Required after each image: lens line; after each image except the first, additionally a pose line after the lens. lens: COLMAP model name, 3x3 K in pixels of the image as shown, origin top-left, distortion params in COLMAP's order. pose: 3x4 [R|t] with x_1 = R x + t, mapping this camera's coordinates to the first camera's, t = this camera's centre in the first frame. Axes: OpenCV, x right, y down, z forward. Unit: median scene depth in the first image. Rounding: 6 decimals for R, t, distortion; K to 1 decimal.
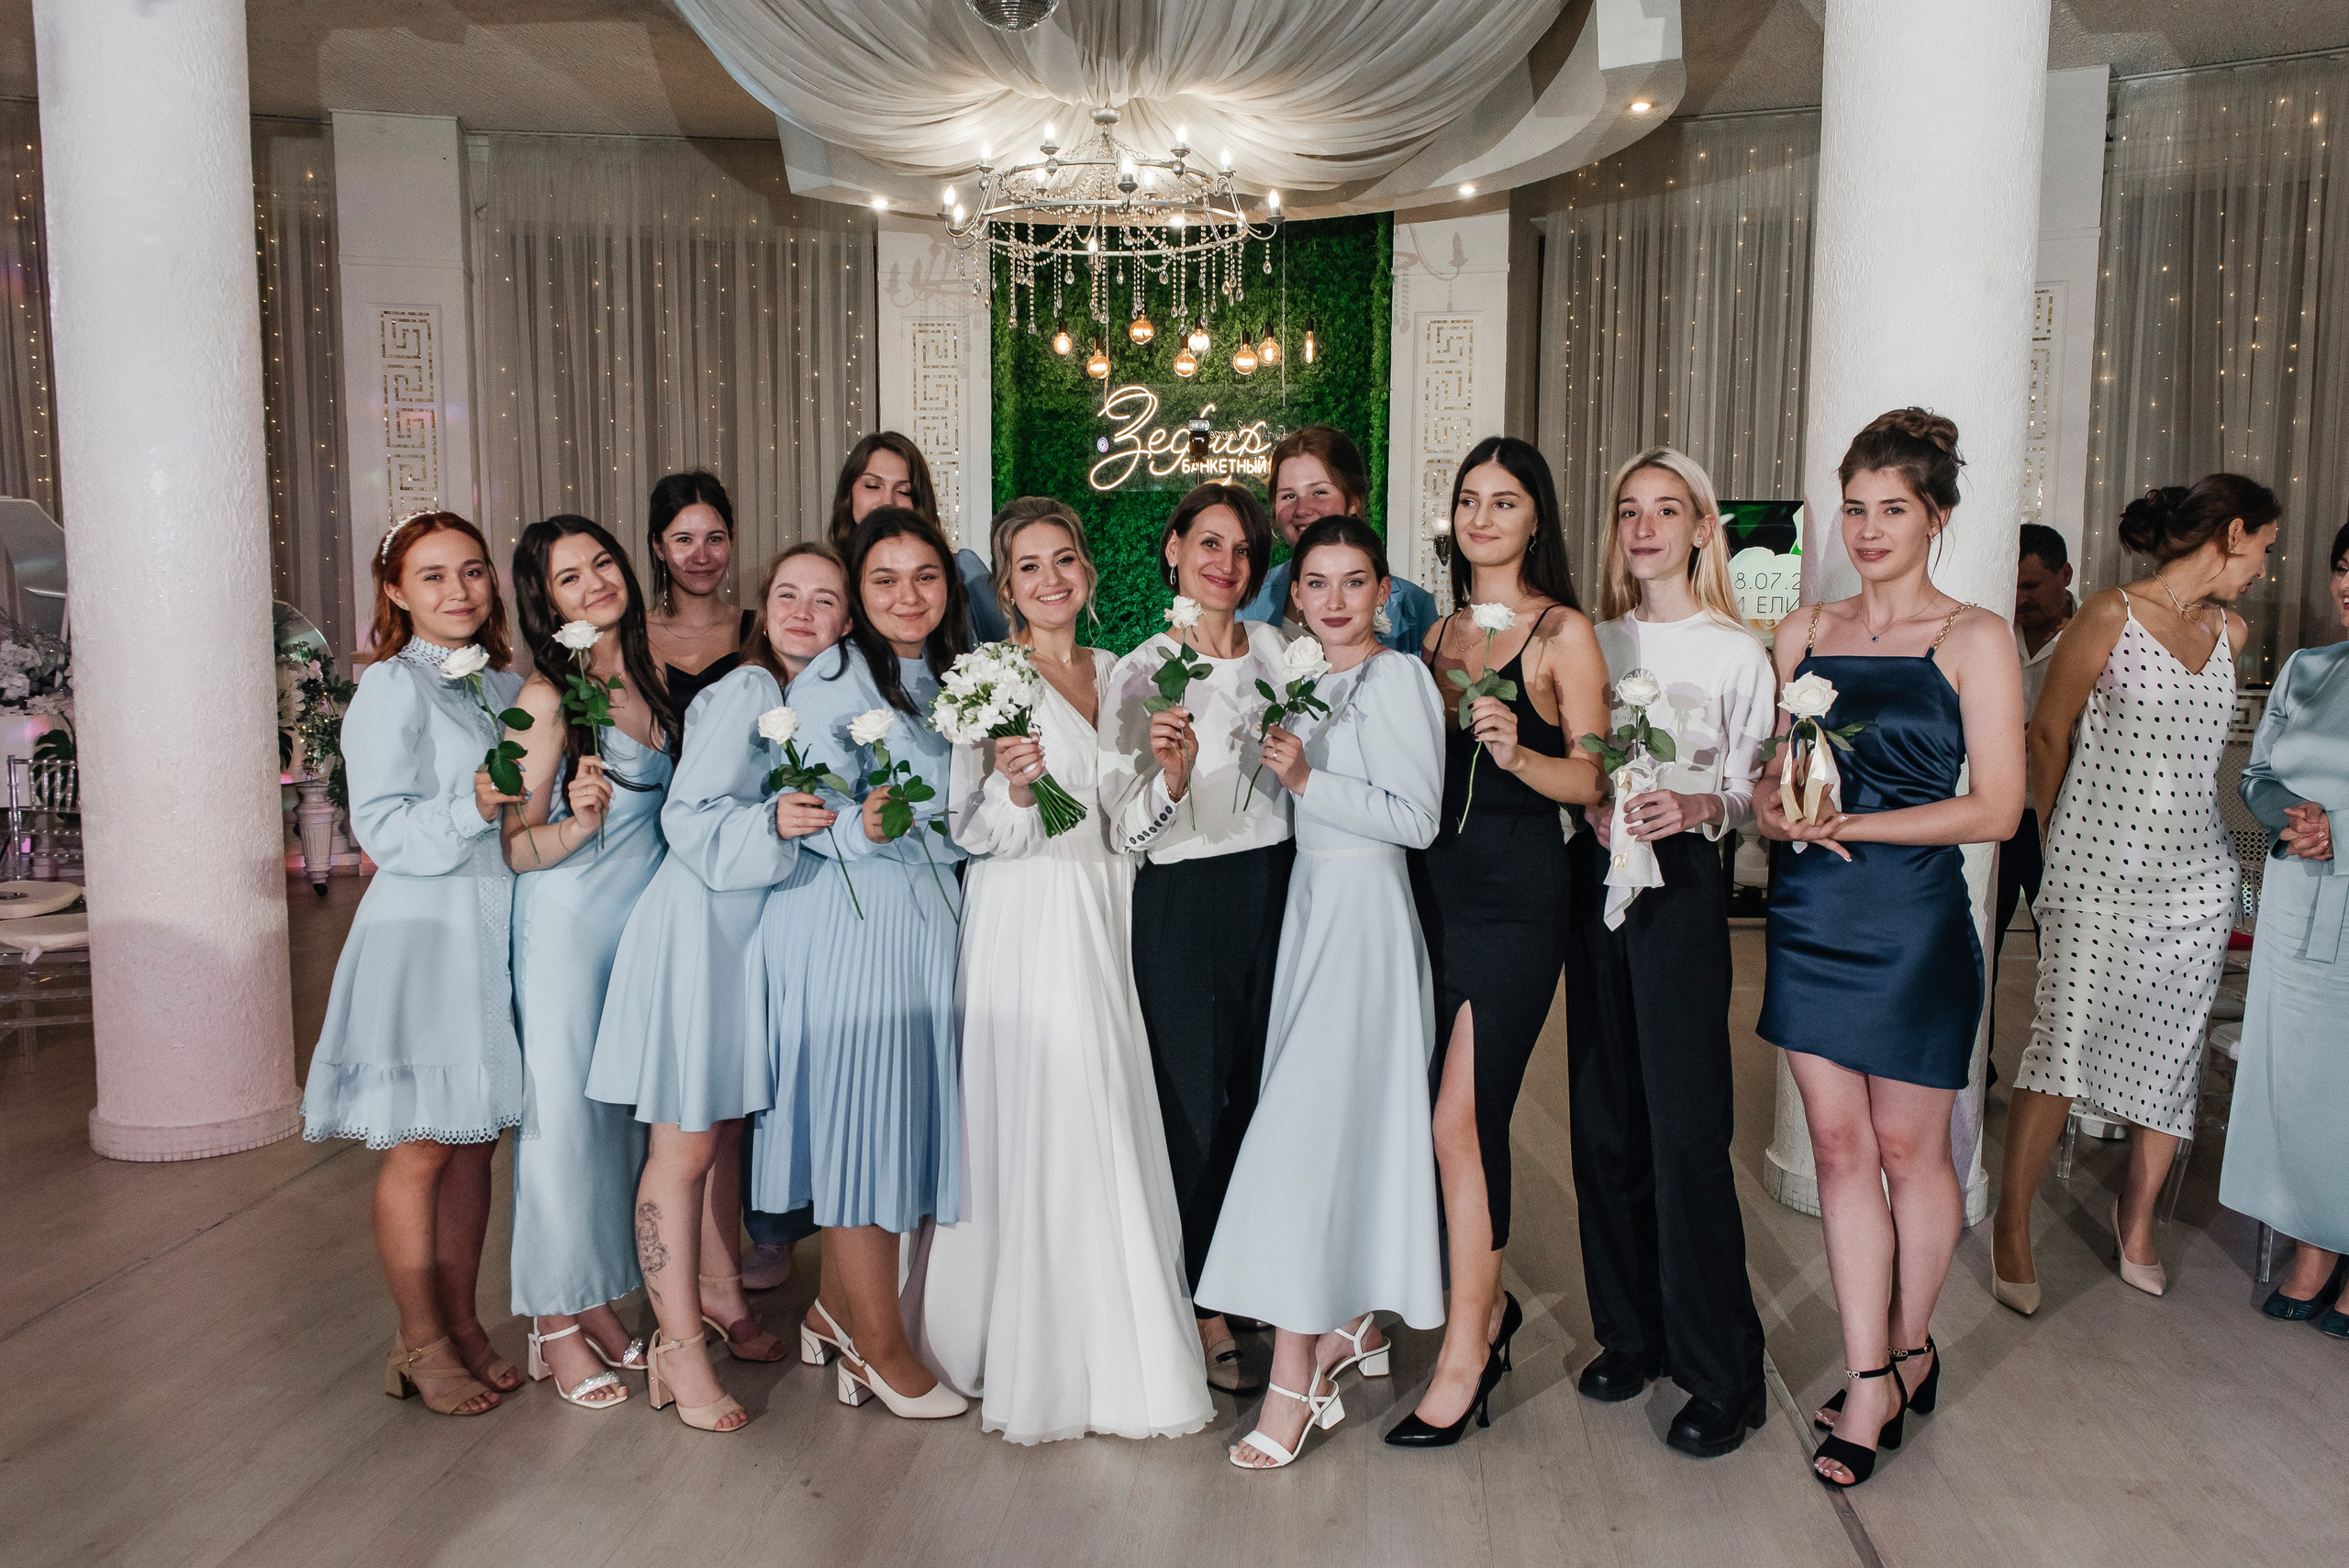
lens RADIAL K [[1831.3, 0, 1163.2], [0, 1831.3, 787.1], [0, 0, 1]] dist [0.008351, -0.002020]
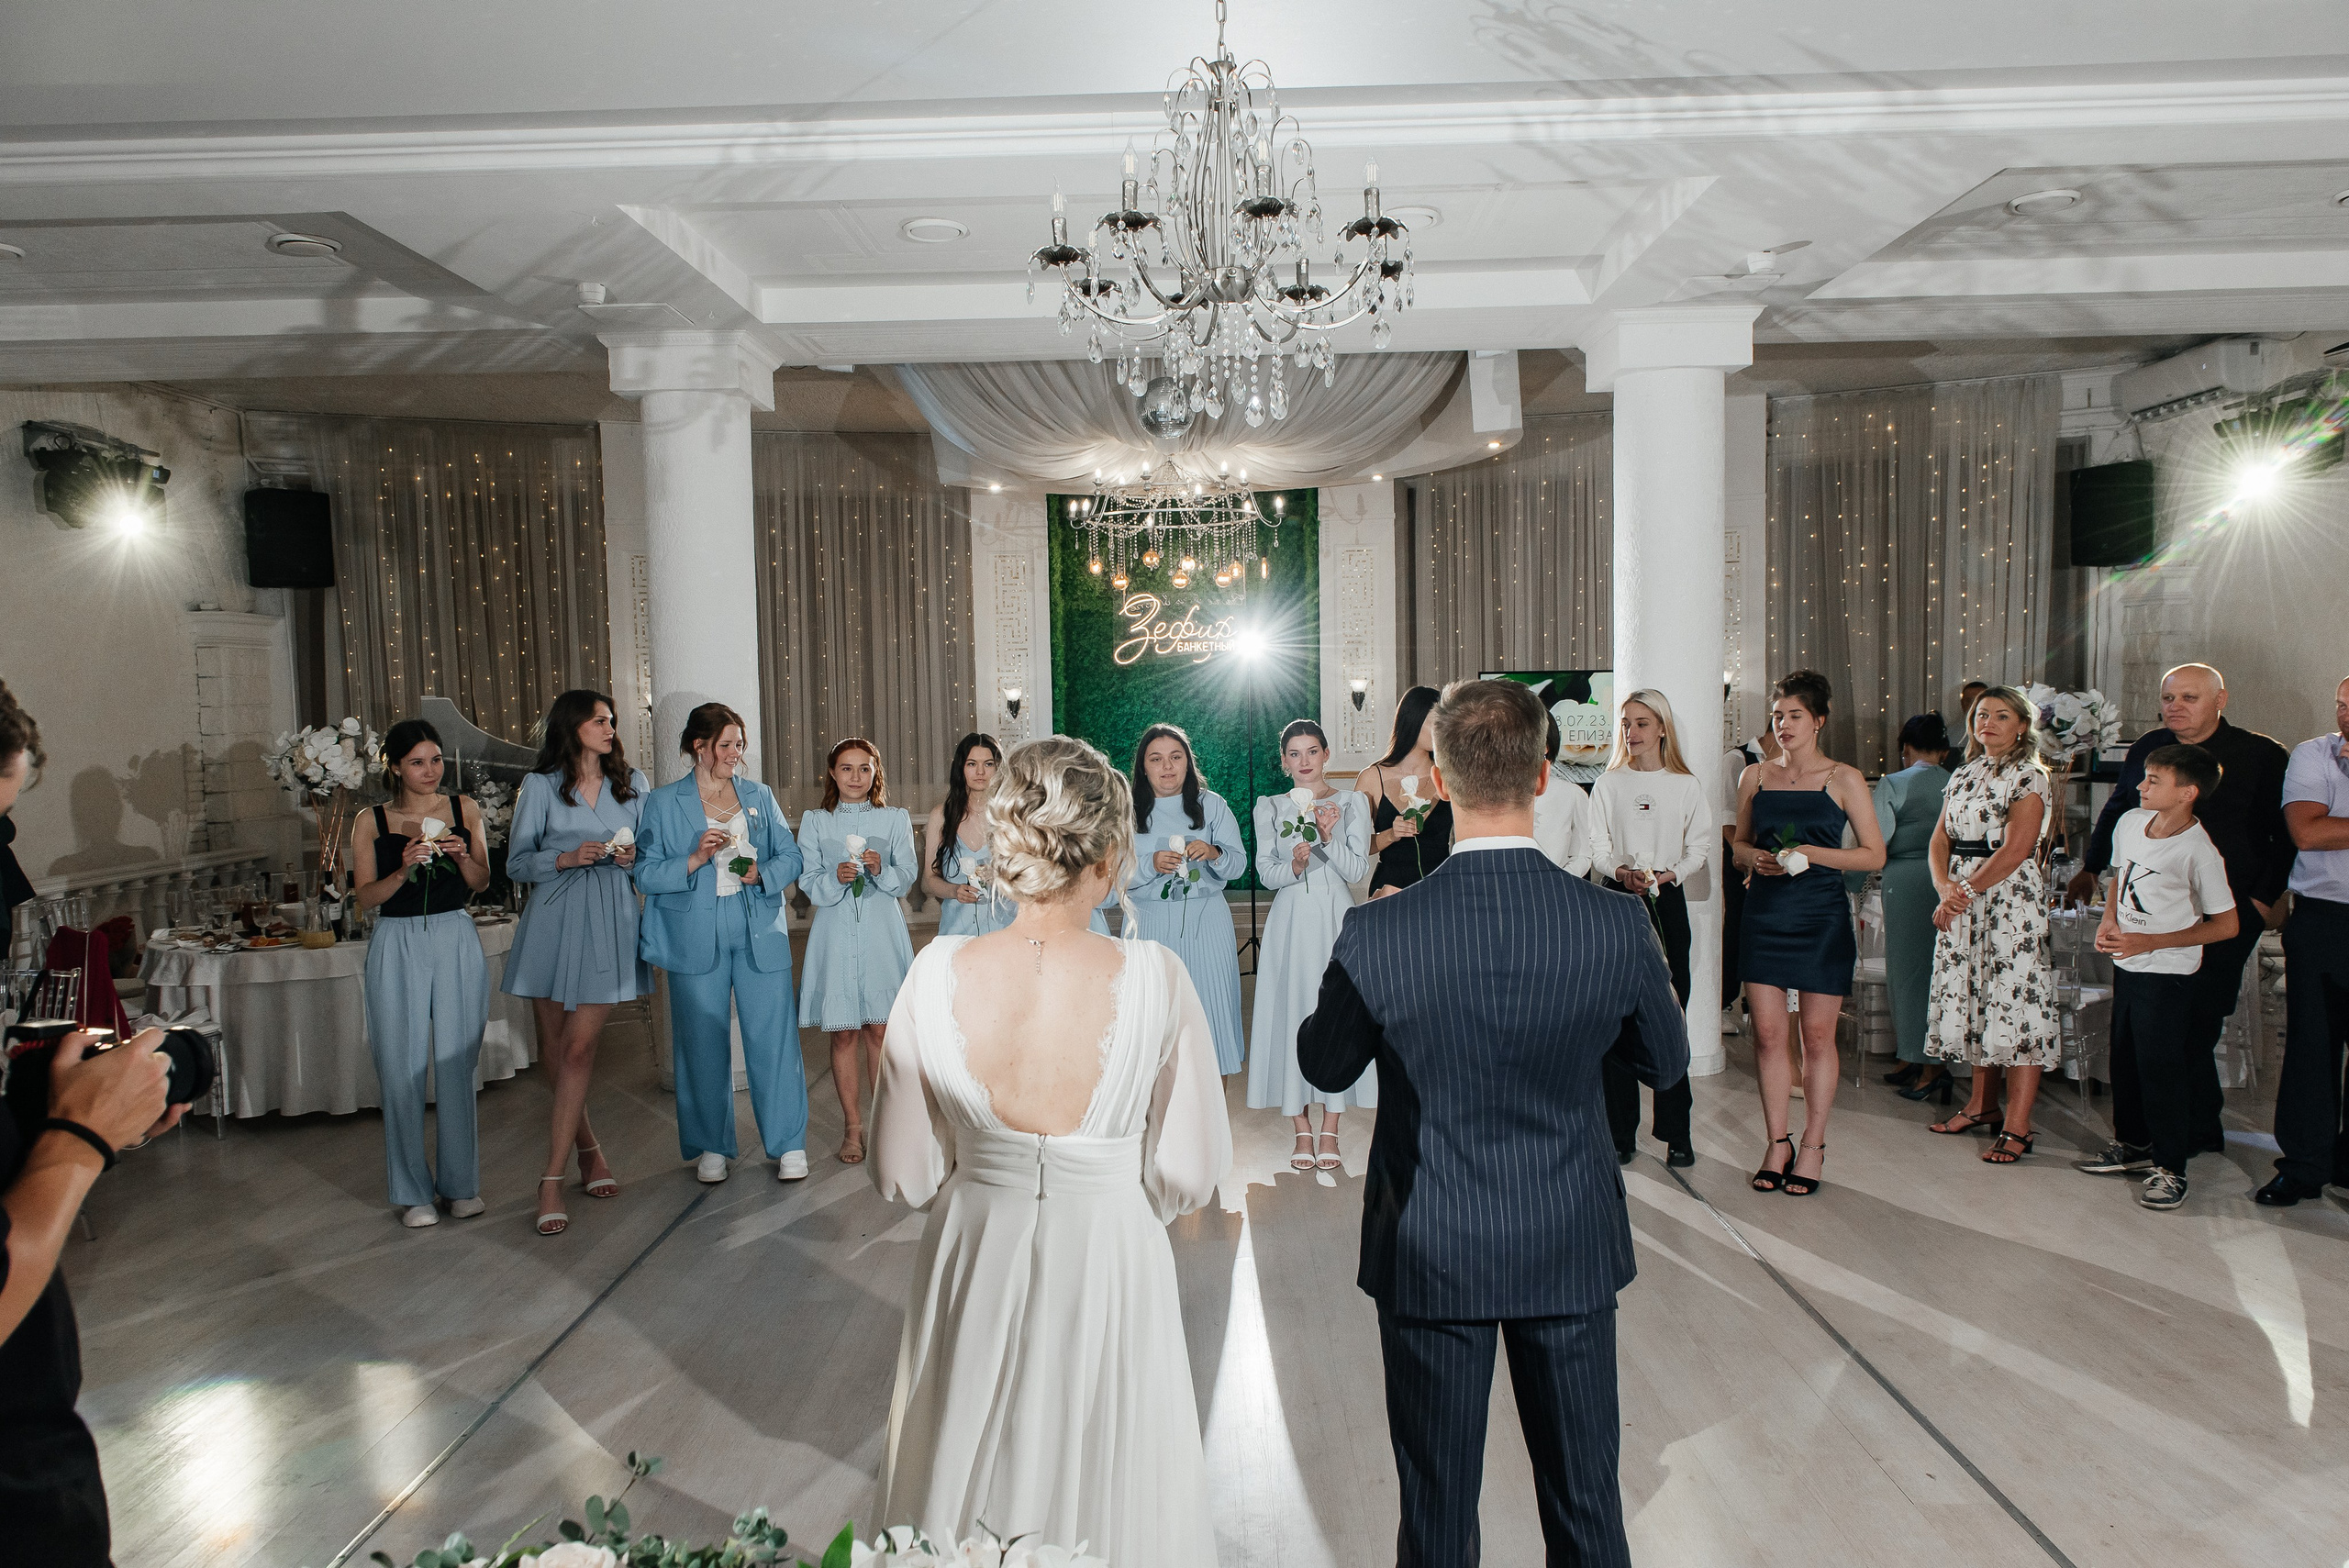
lens RADIAL K [[1603.9, 0, 1164.4], [0, 1603.9, 791.9], [0, 0, 1]] dist [0.003861, -0.002969]
pose [[0.995189, -0.029532, 0.093417, -0.130212], [0.034015, 0.998326, -0.046773, 0.000758], [-0.091879, 0.049726, 0.994528, -0.288005]]
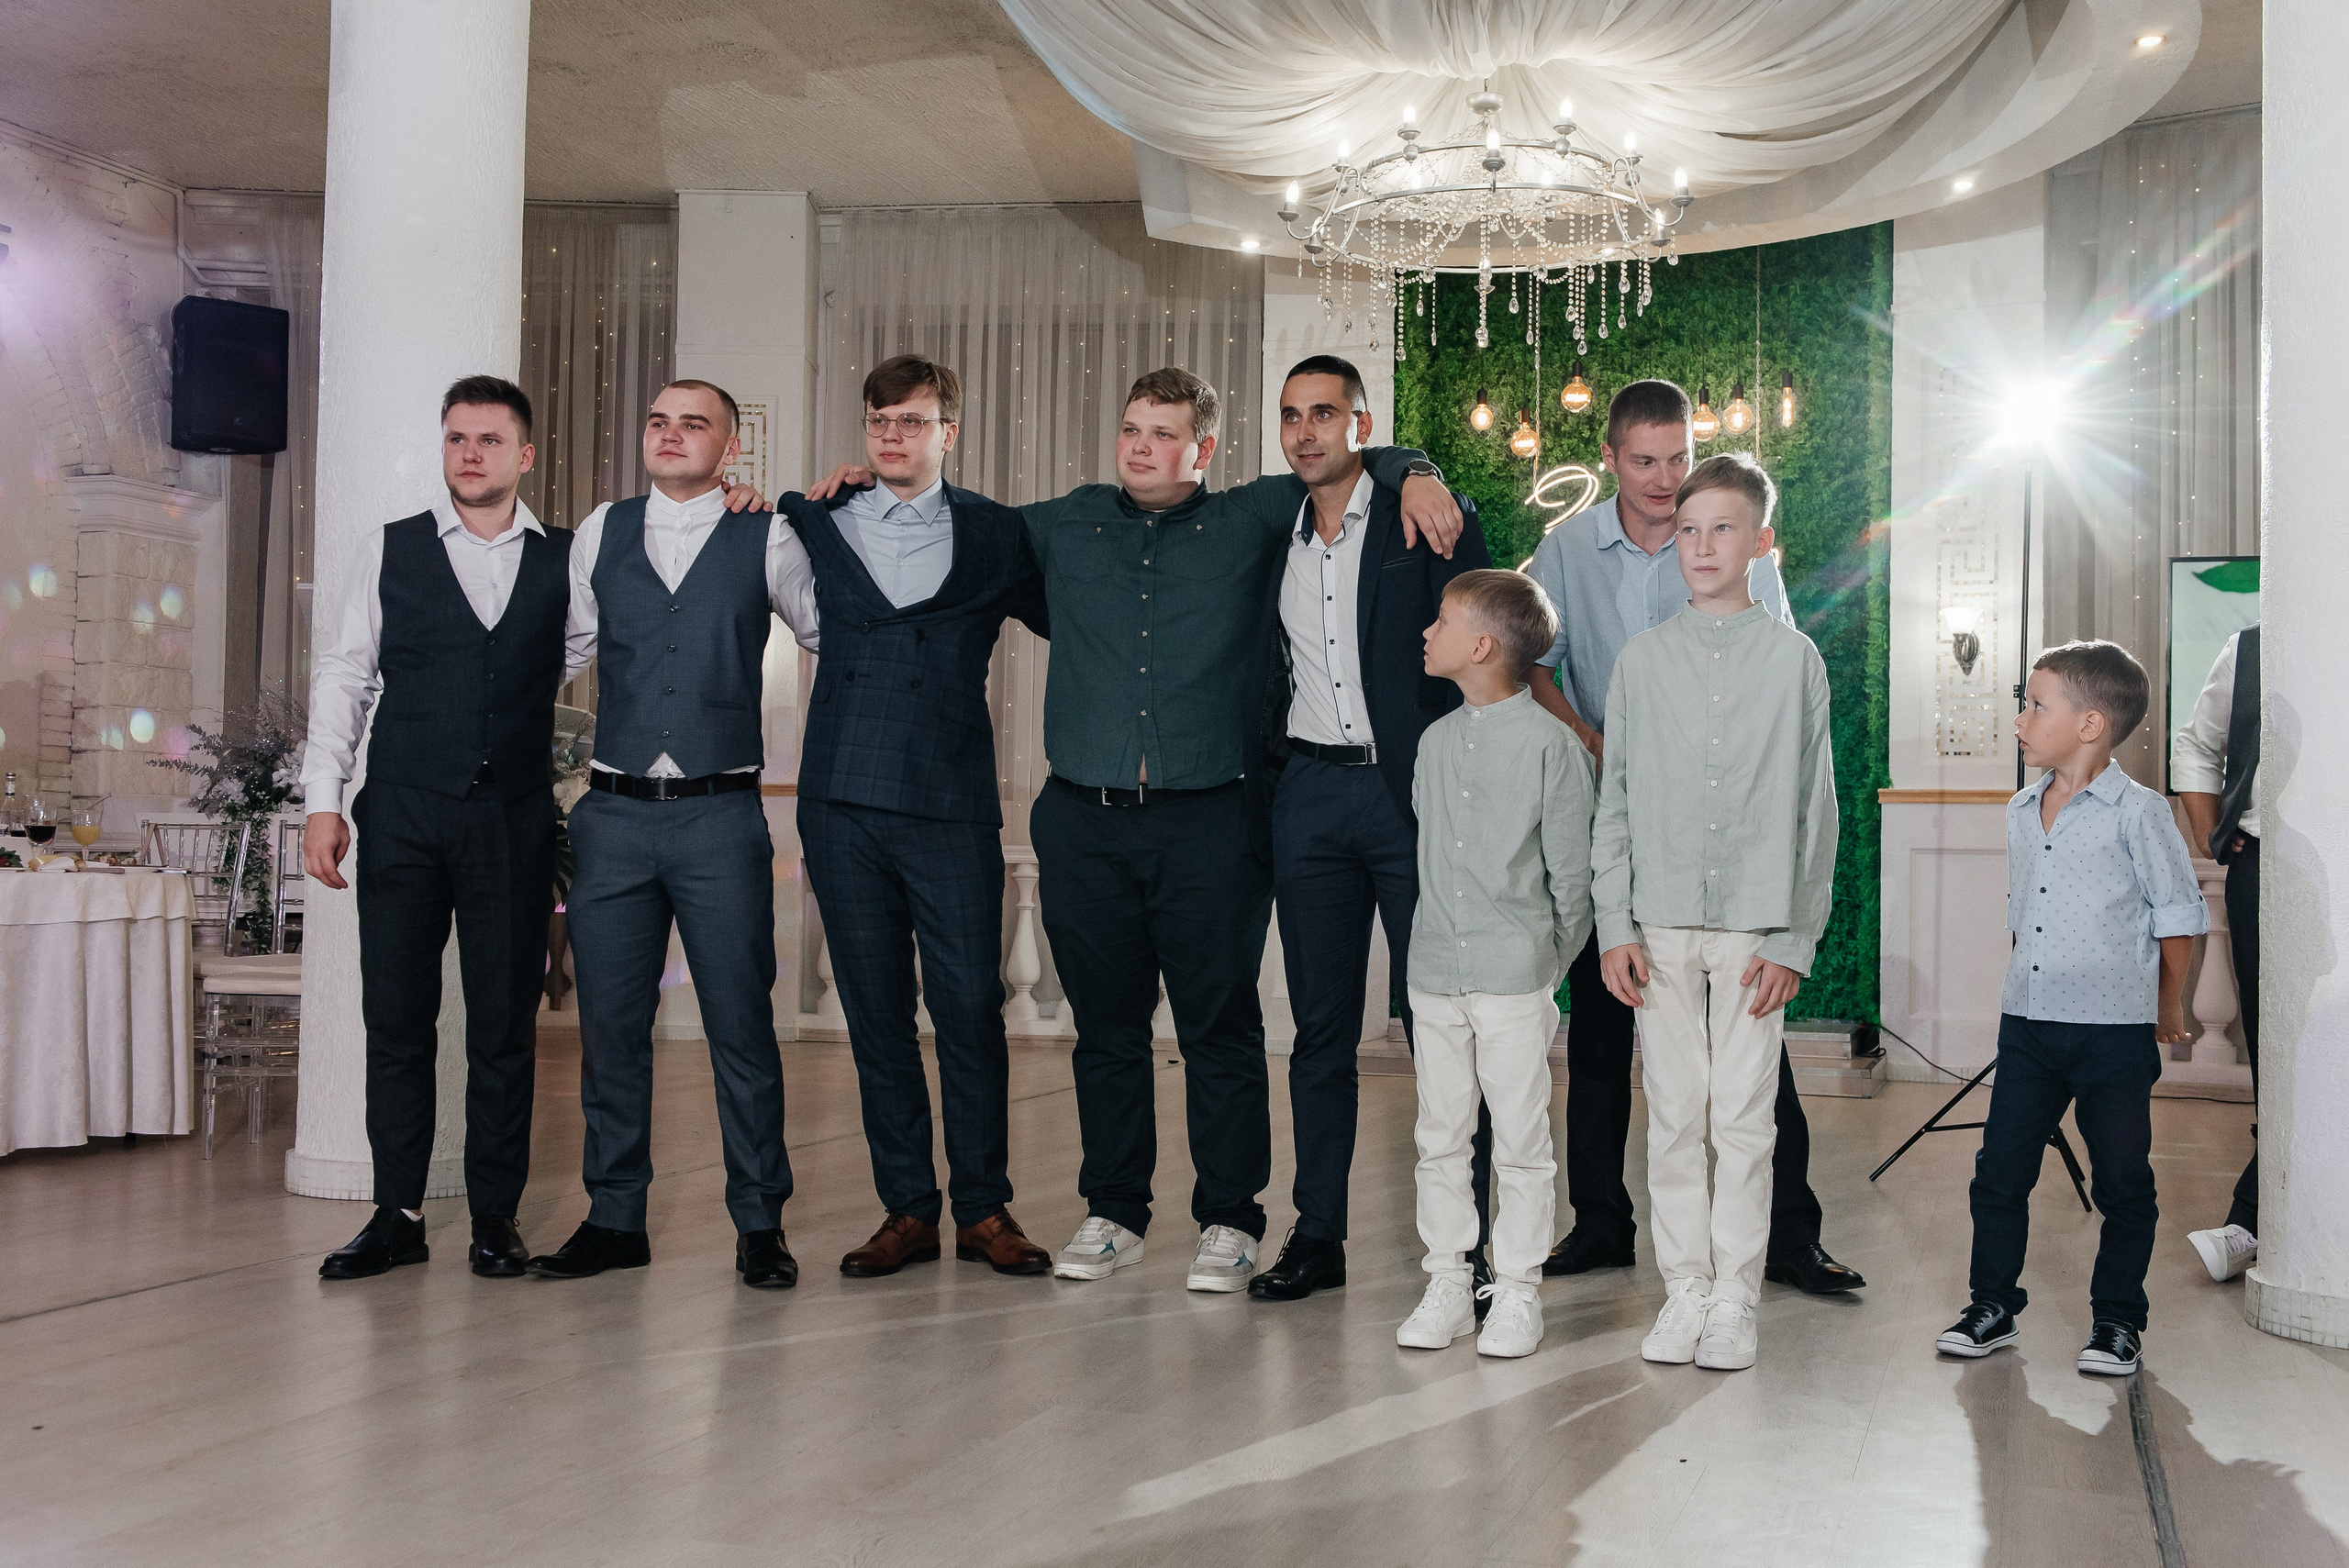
lens RADIAL K [[2362.0, 0, 1170.1], [0, 2362.0, 796.4], [0, 0, 1]] dist [-0.014799, 0.000000]
pose [[0.970902, 0.003680, -0.239450, 0.065853], [-0.037044, 0.990155, -0.134988, 0.077243], [0.236596, 0.139930, 0.961479, -0.029148]]
